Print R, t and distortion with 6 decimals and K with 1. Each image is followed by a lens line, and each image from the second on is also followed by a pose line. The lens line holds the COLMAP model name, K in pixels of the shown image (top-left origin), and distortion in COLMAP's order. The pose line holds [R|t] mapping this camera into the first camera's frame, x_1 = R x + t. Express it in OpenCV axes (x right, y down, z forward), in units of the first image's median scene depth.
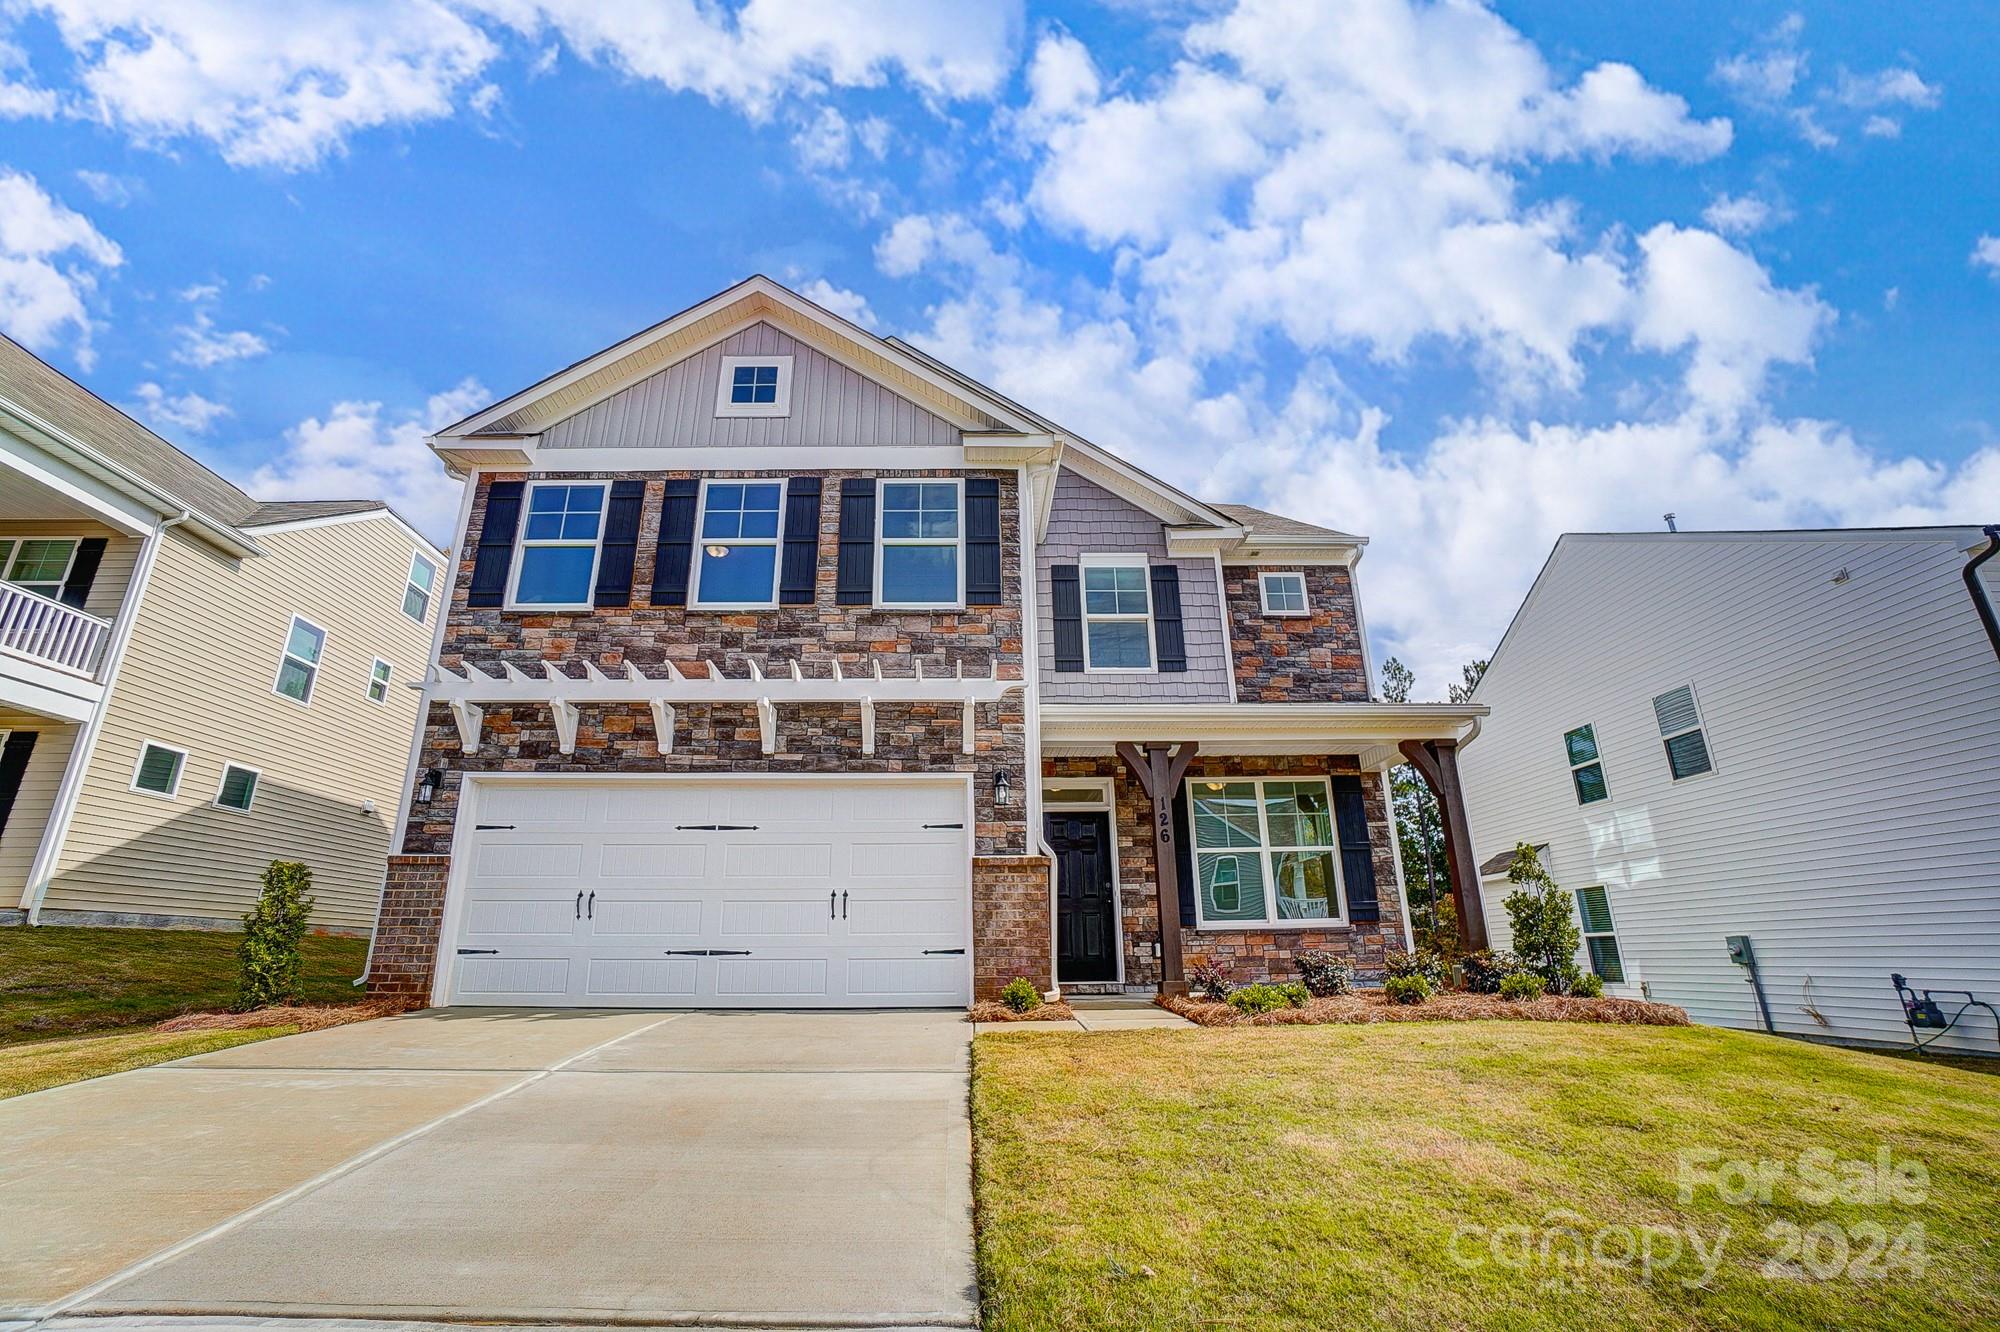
lens RADIAL K [[870.3, 0, 1000.0], [0, 870.3, 666.0], [0, 0, 1]] dist [-0.059598, 0.017520]
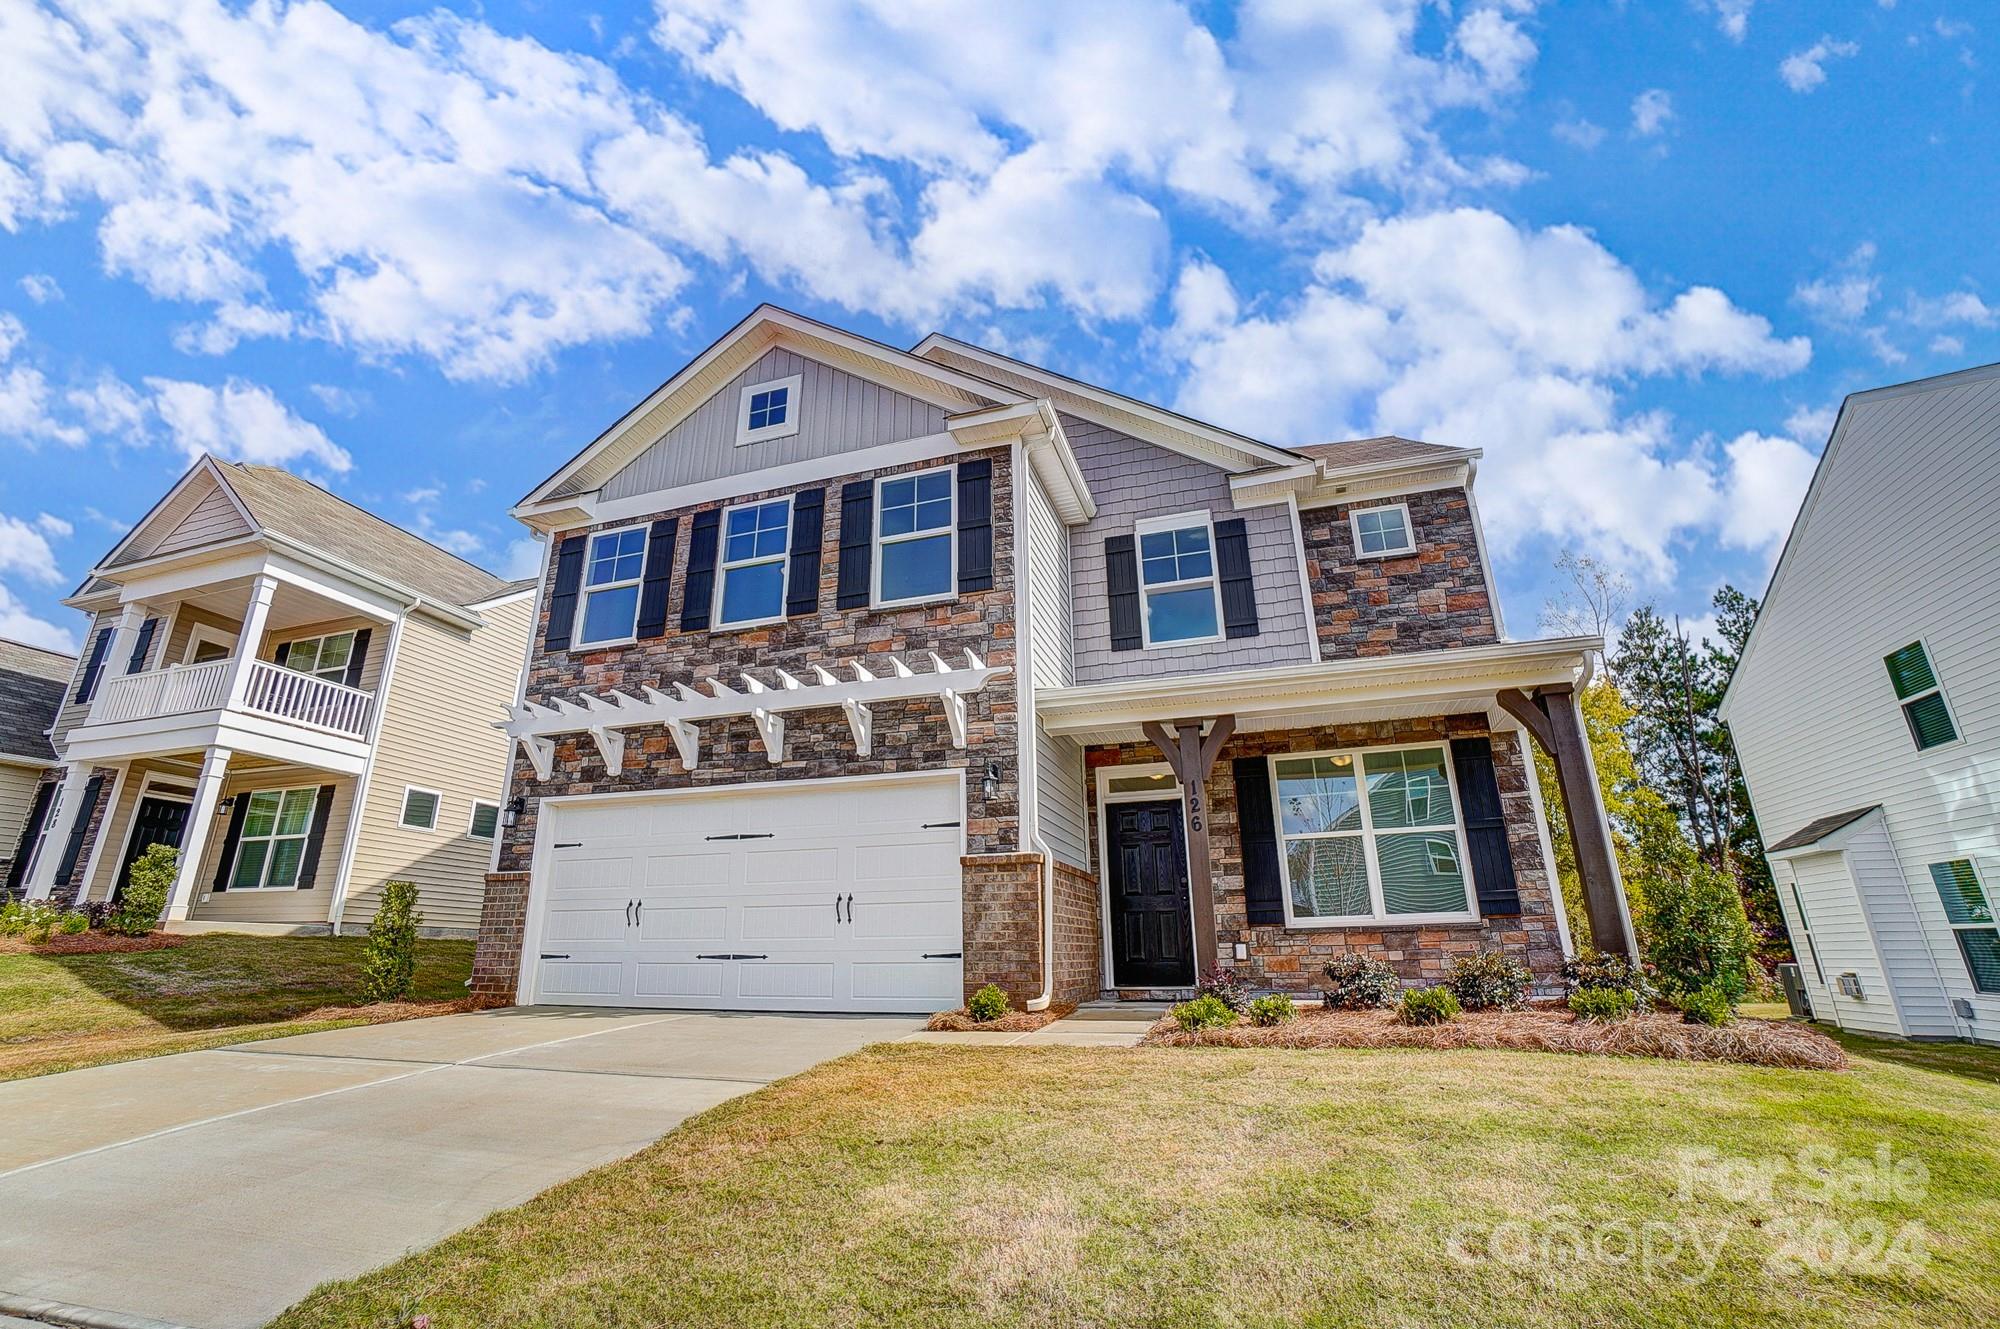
lens RADIAL K [[876.4, 0, 960.4], [0, 876.4, 661.7], [0, 0, 1]] dist [-0.060086, 0.018273]
pose [[0.943787, -0.104996, -0.313435, 0.249589], [0.104591, 0.994350, -0.018157, 0.021398], [0.313570, -0.015646, 0.949436, 0.078604]]
